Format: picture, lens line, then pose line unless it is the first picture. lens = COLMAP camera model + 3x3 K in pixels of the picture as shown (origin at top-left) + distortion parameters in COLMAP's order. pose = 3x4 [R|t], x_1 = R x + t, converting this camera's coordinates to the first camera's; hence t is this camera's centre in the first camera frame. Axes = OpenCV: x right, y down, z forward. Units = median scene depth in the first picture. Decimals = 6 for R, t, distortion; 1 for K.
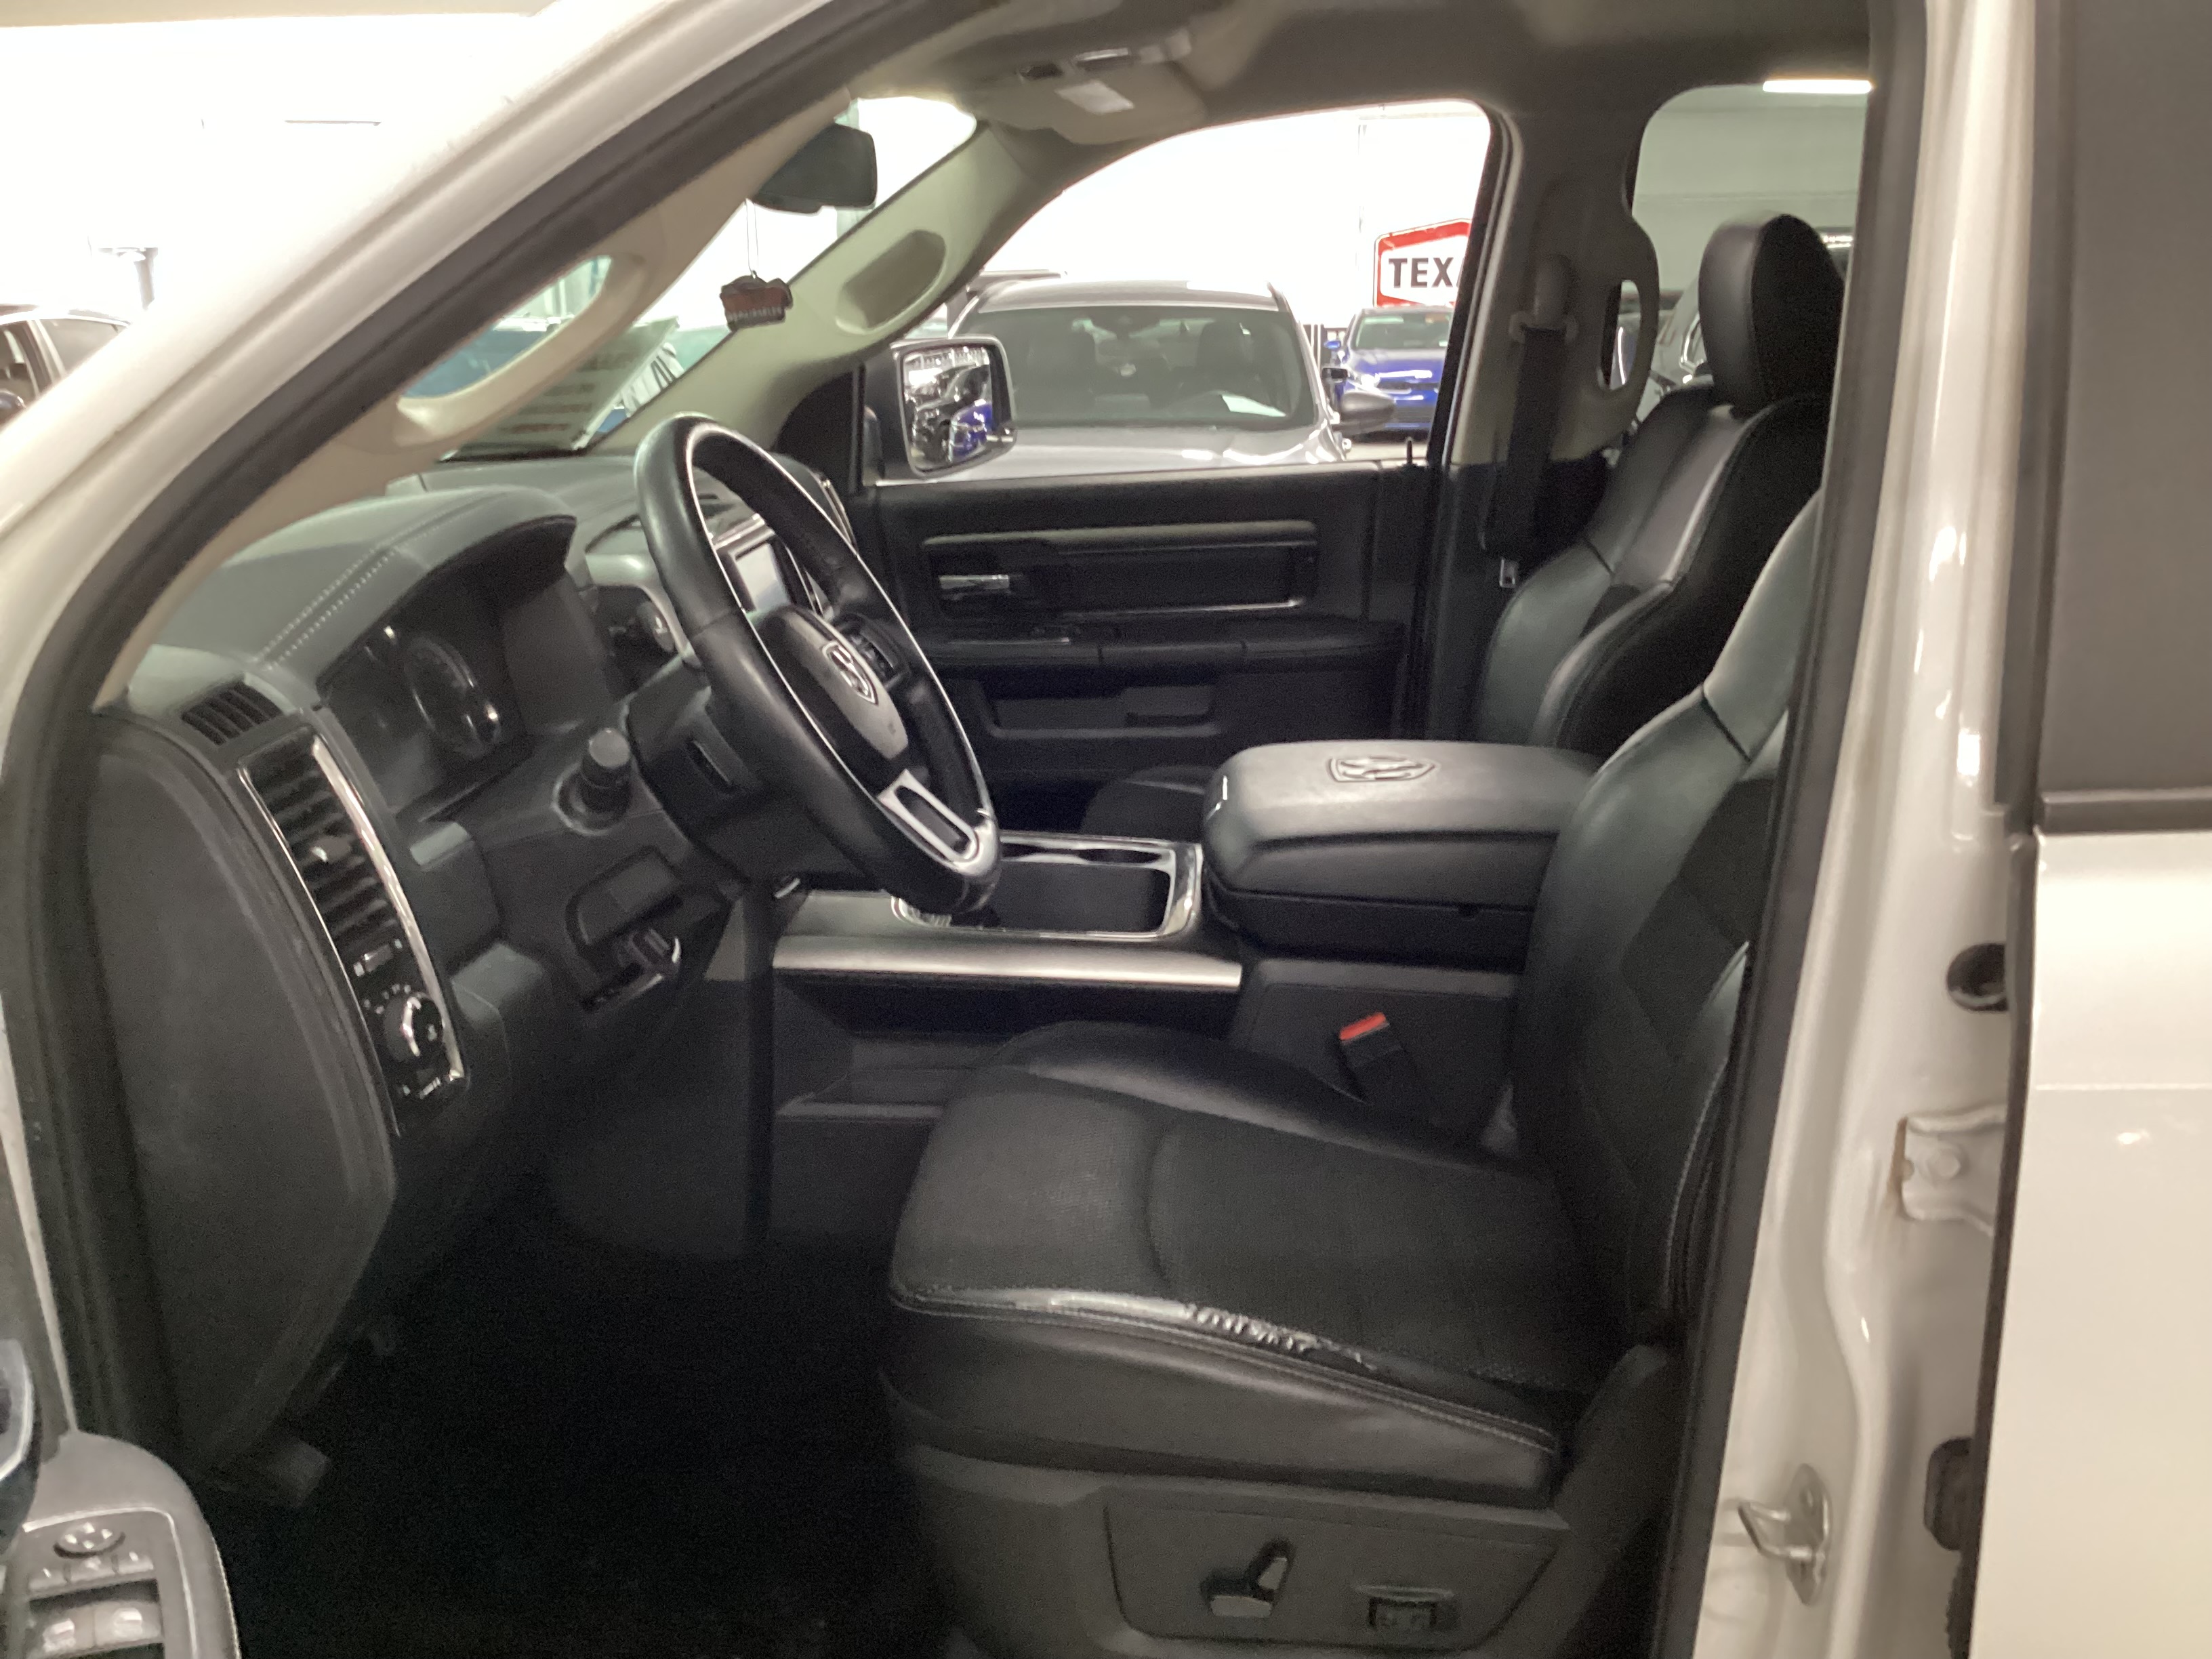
lens RADIAL K [[2015.8, 0, 1106.0], [0, 2015.8, 829.5], [0, 0, 1]] dist [0.120135, -0.256396]
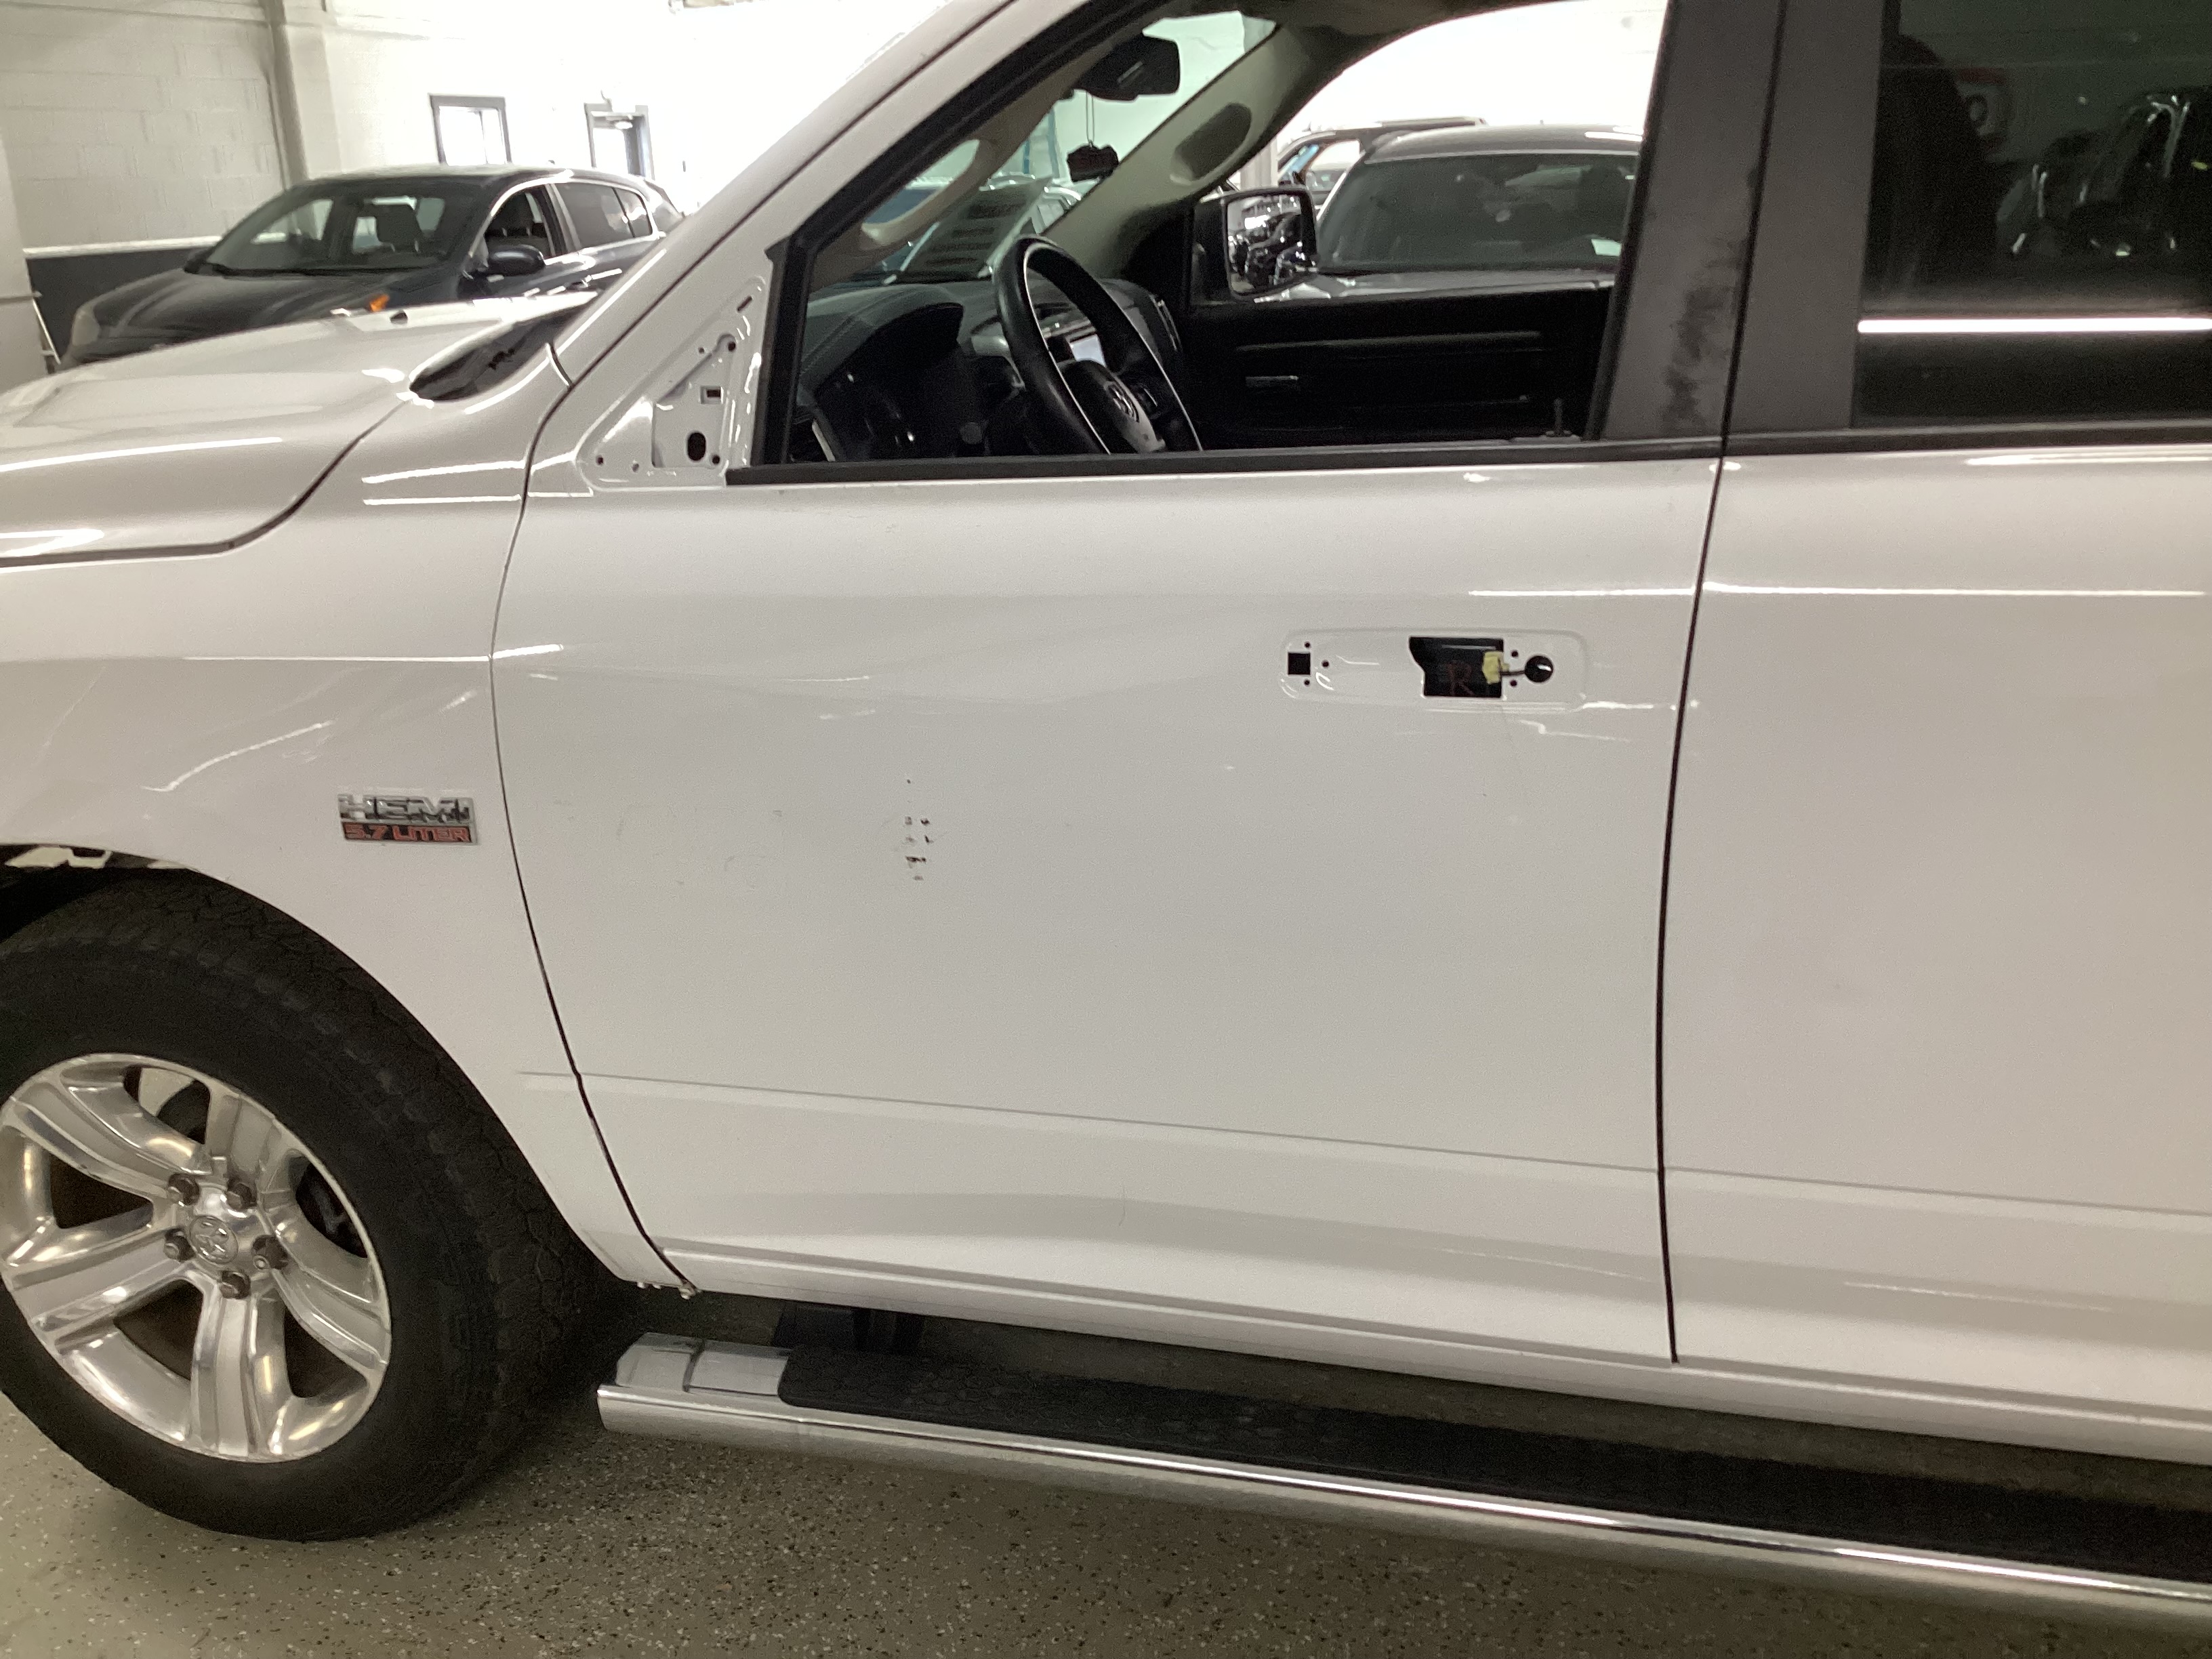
lens RADIAL K [[2015.8, 0, 1106.0], [0, 2015.8, 829.5], [0, 0, 1]] dist [0.120135, -0.256396]
pose [[0.978716, 0.049526, -0.199152, 0.128387], [-0.036294, 0.996918, 0.069554, 0.097153], [0.201982, -0.060845, 0.977497, -0.384455]]
